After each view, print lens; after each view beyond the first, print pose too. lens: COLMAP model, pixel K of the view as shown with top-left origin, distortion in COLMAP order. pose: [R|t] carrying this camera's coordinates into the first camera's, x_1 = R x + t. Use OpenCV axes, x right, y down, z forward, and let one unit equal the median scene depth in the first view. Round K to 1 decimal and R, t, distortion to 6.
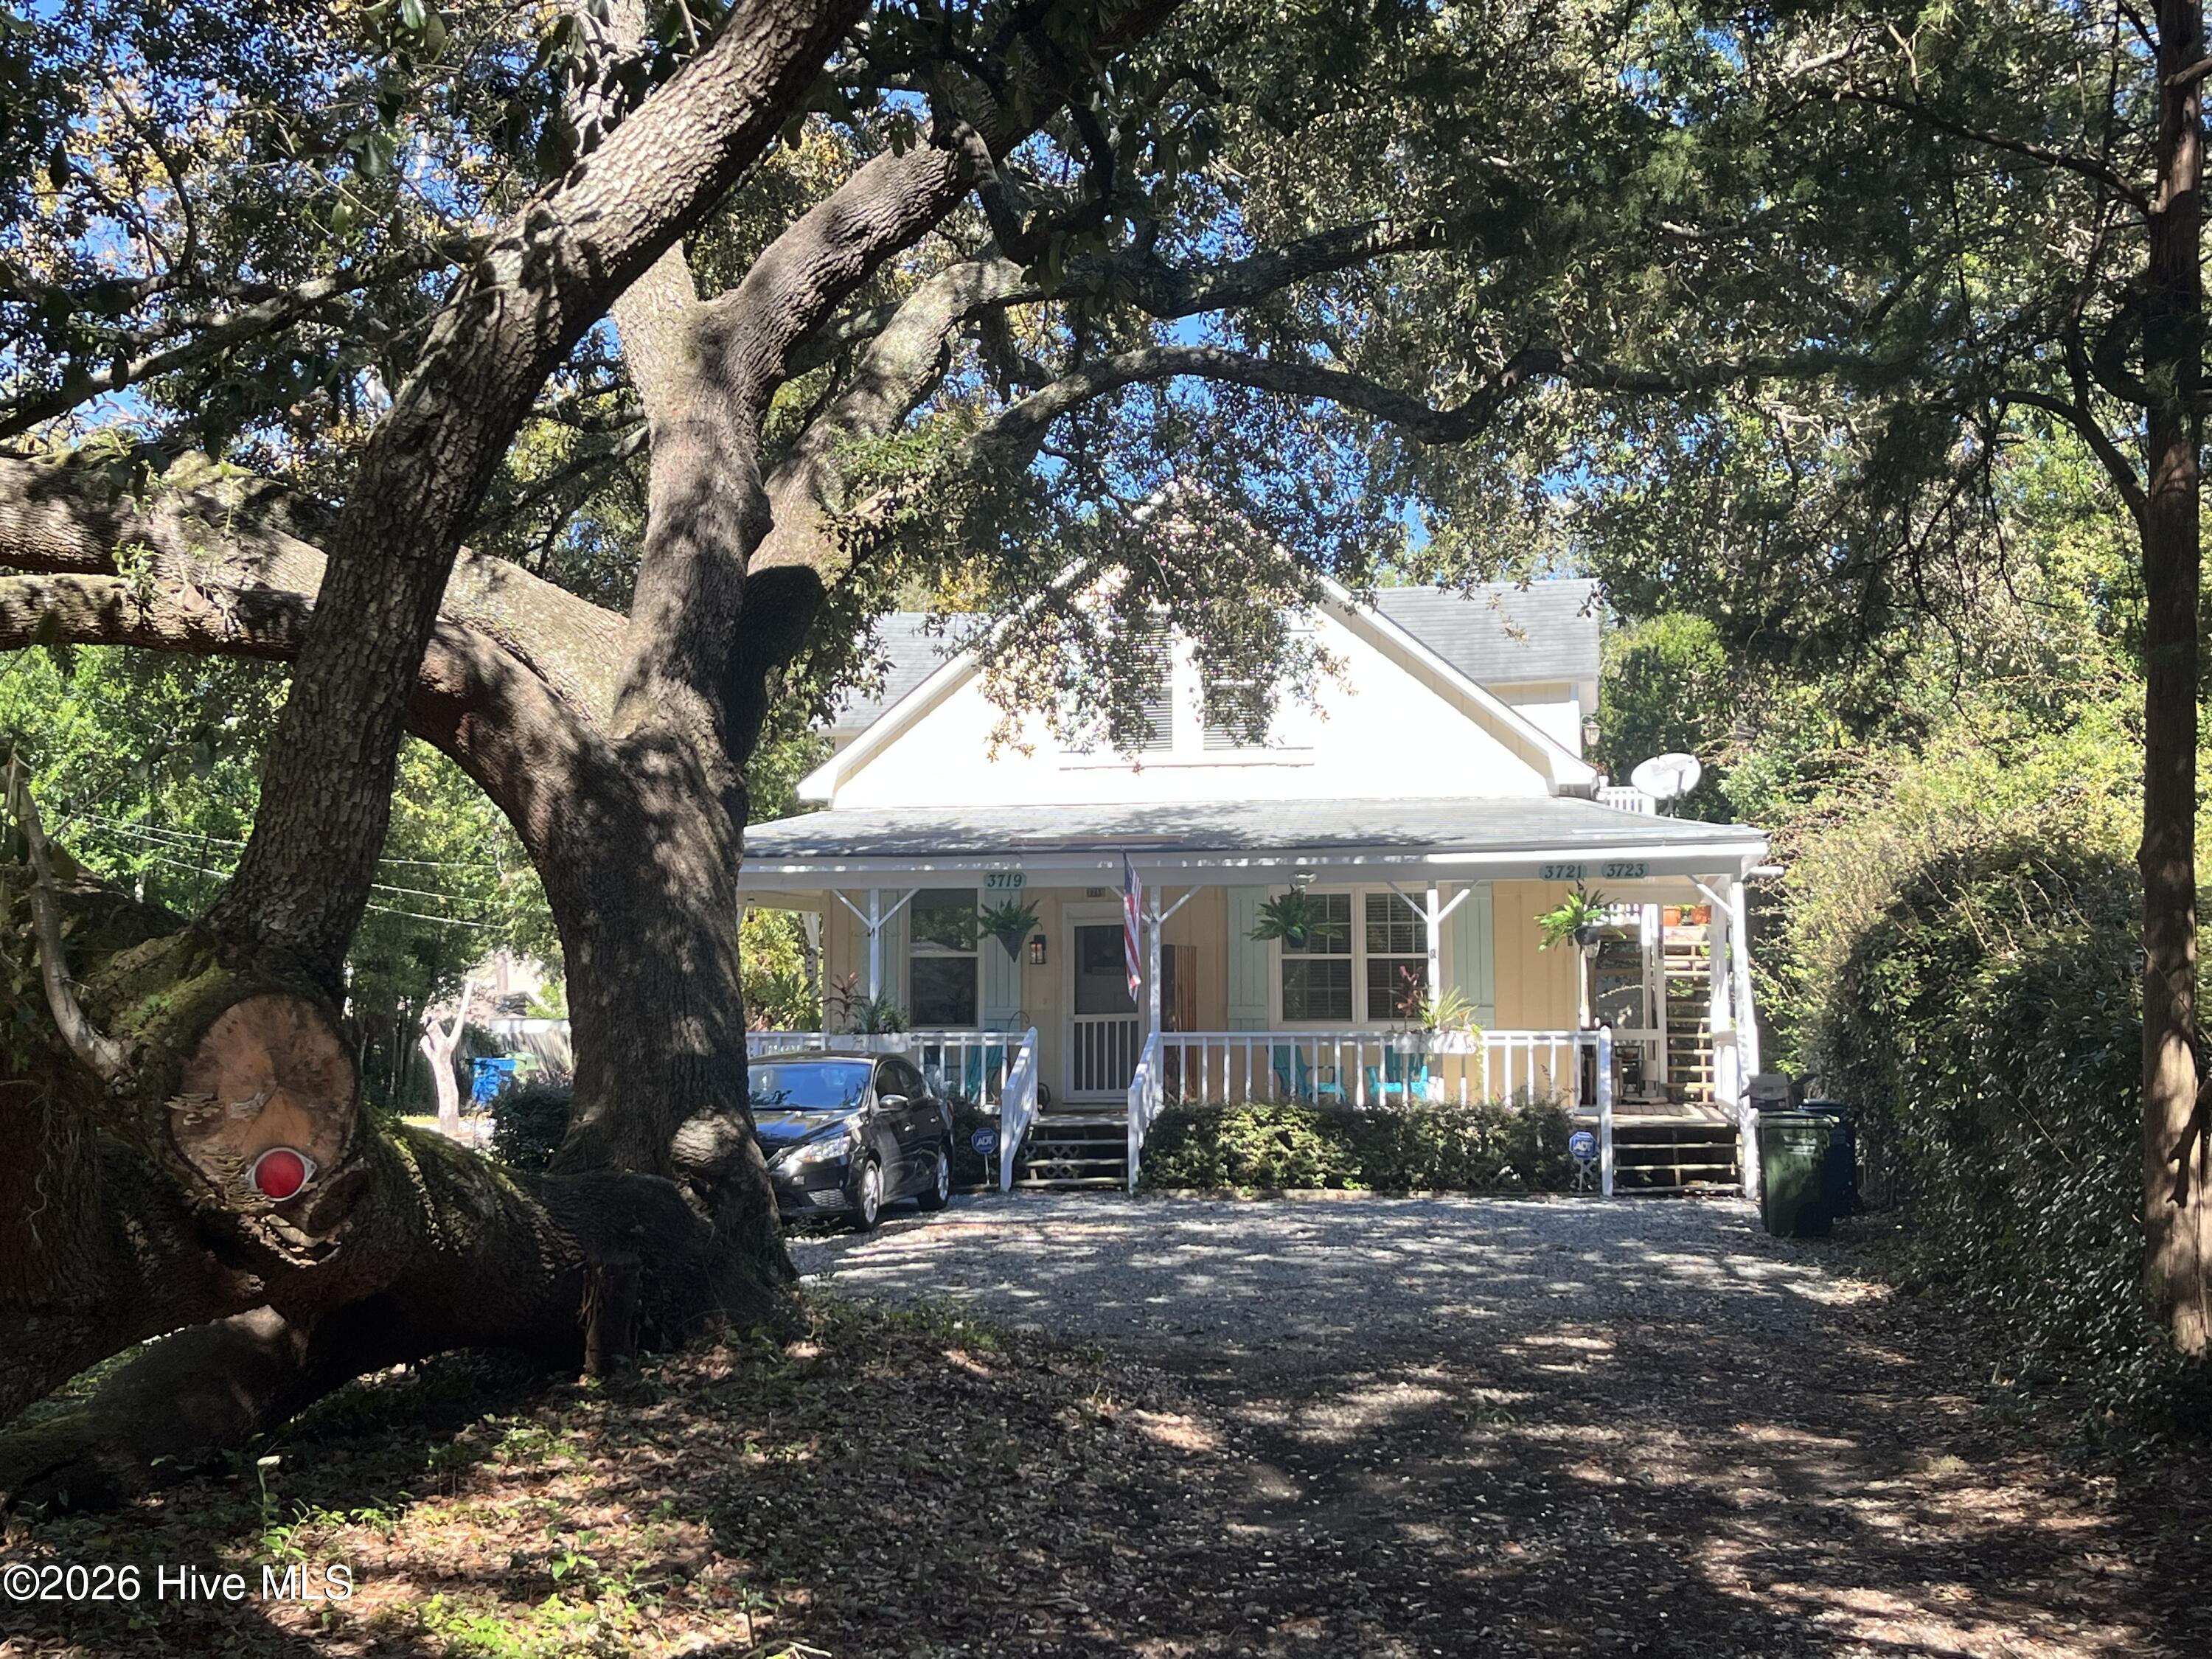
lens RADIAL K [[2509.1, 0, 1106.6], [0, 2509.1, 825.5], [0, 0, 1]] dist [0.029543, 0.000000]
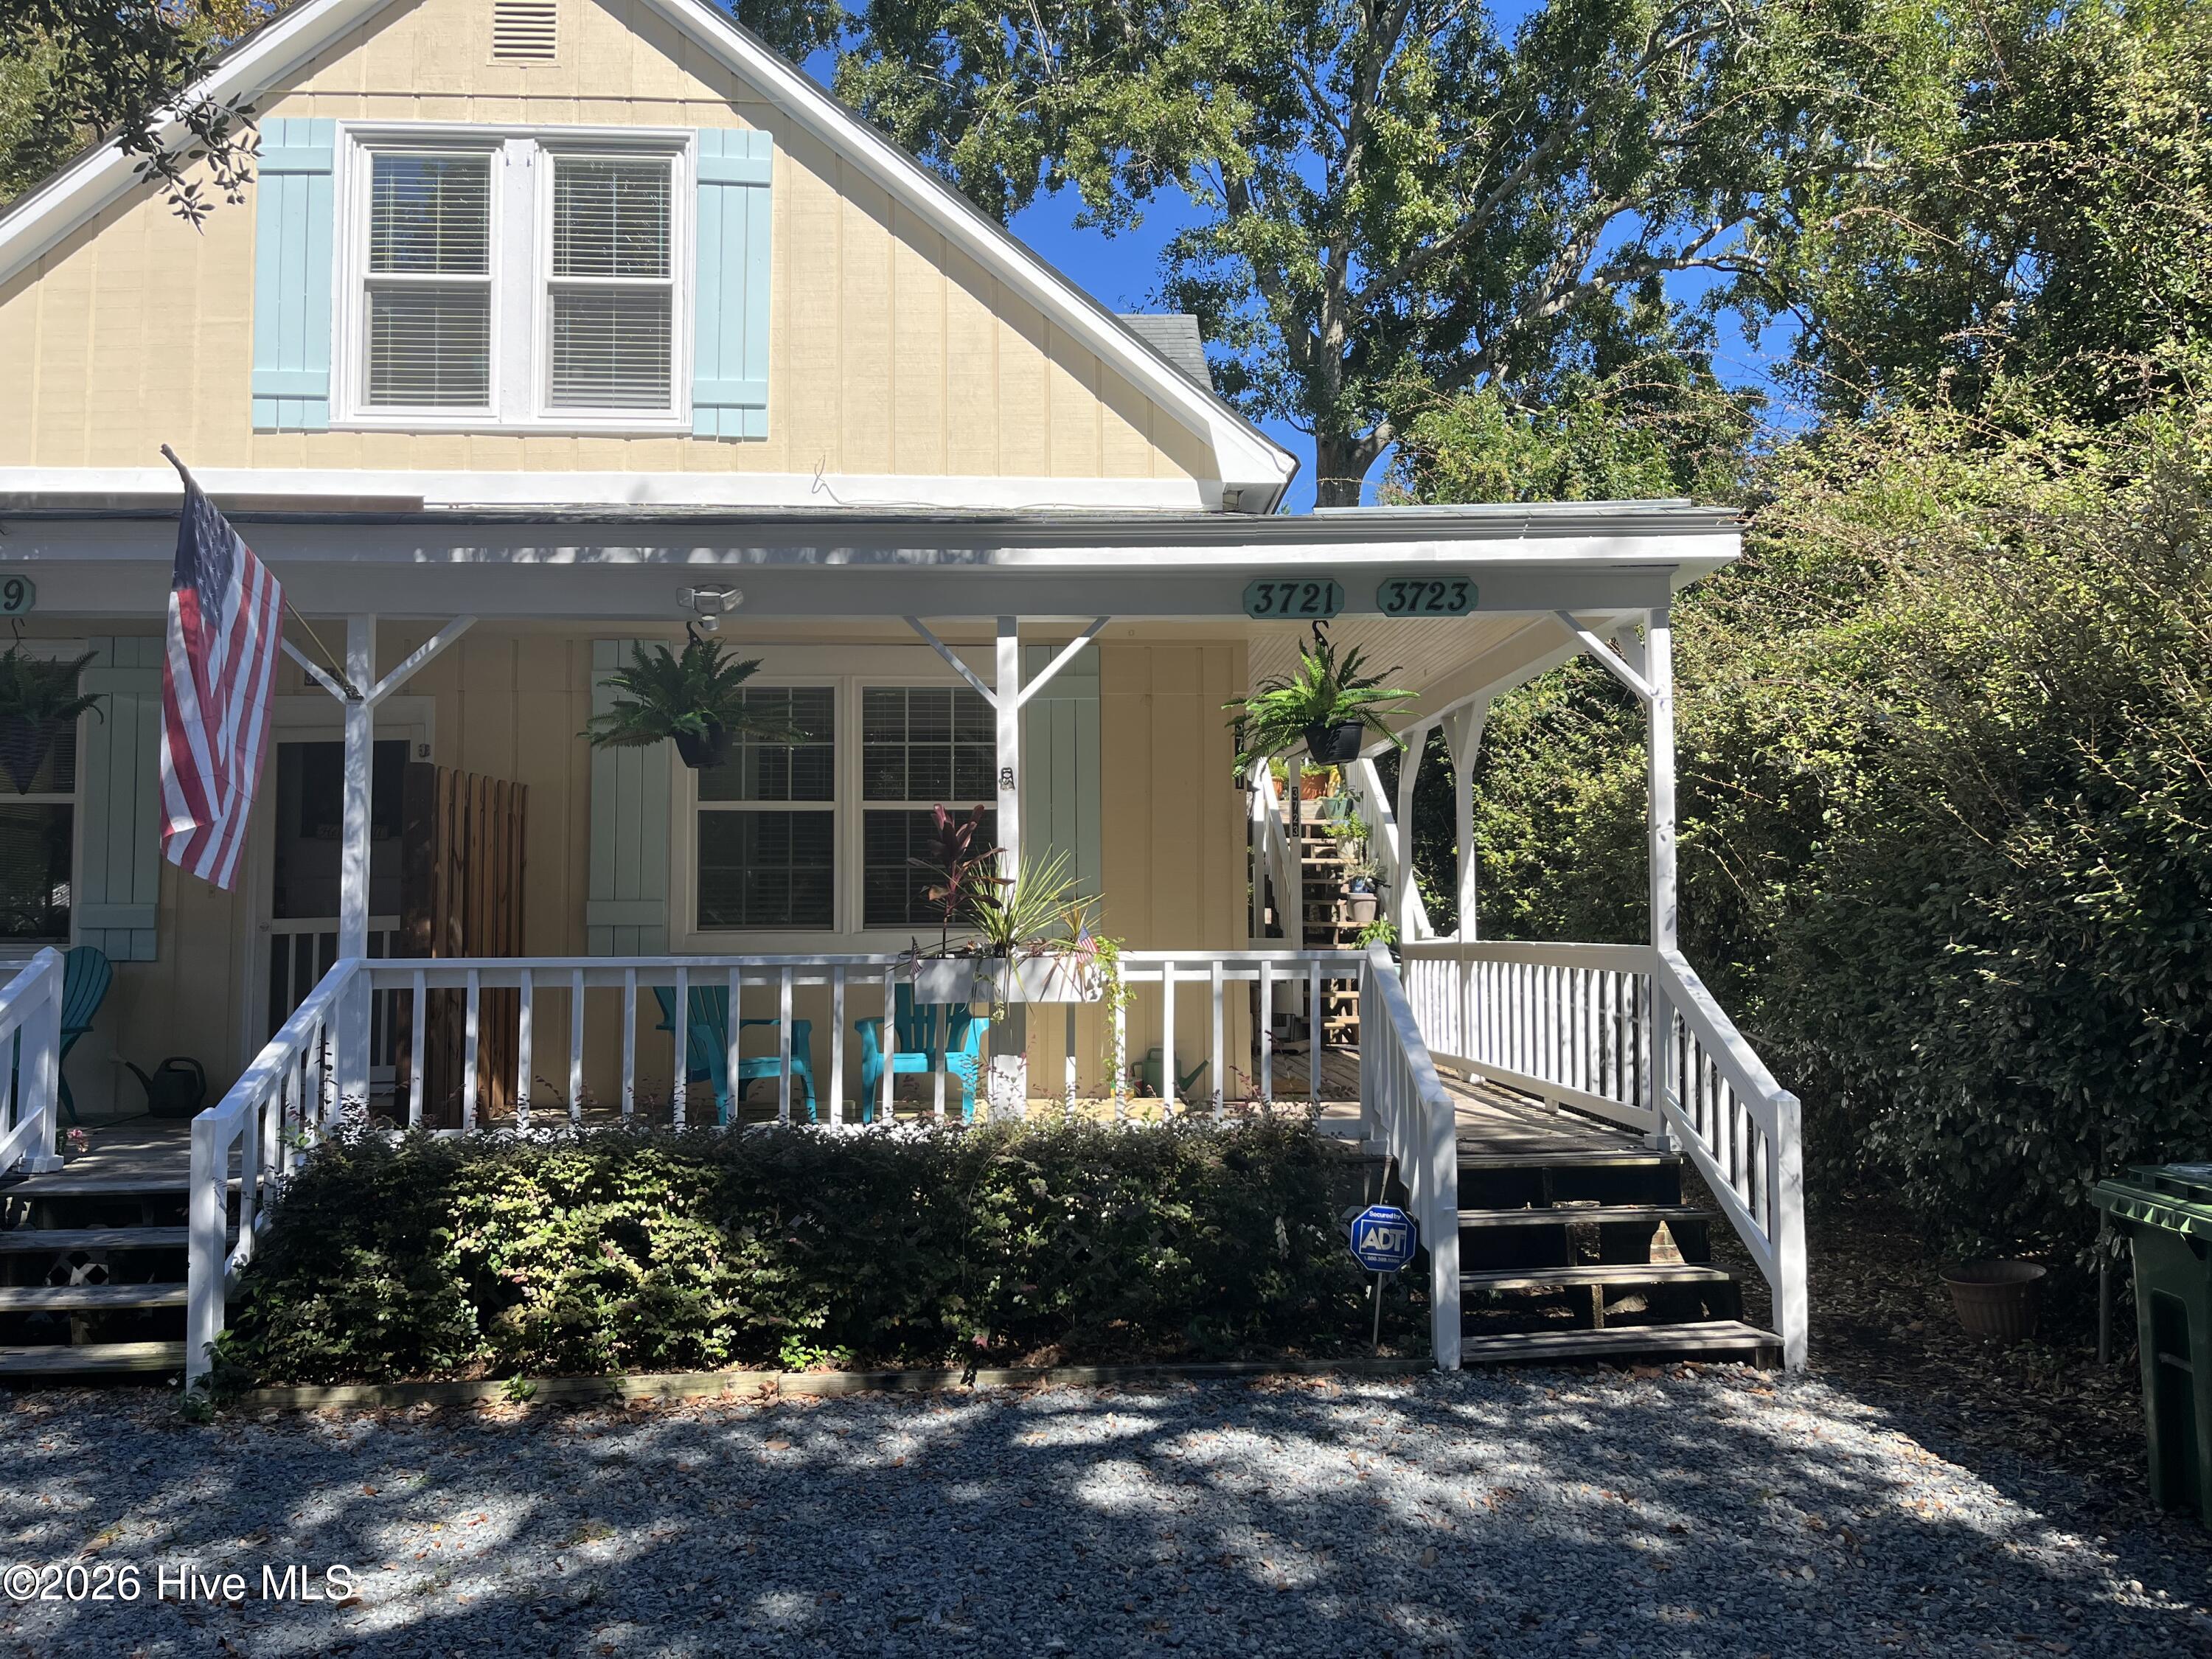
lens RADIAL K [[1671.5, 0, 1113.1], [0, 1671.5, 830.9], [0, 0, 1]] dist [0.041213, 0.000513]
pose [[0.972389, 0.009775, 0.233160, 0.080395], [-0.013940, 0.999771, 0.016222, 0.055994], [-0.232948, -0.019024, 0.972303, 0.715575]]
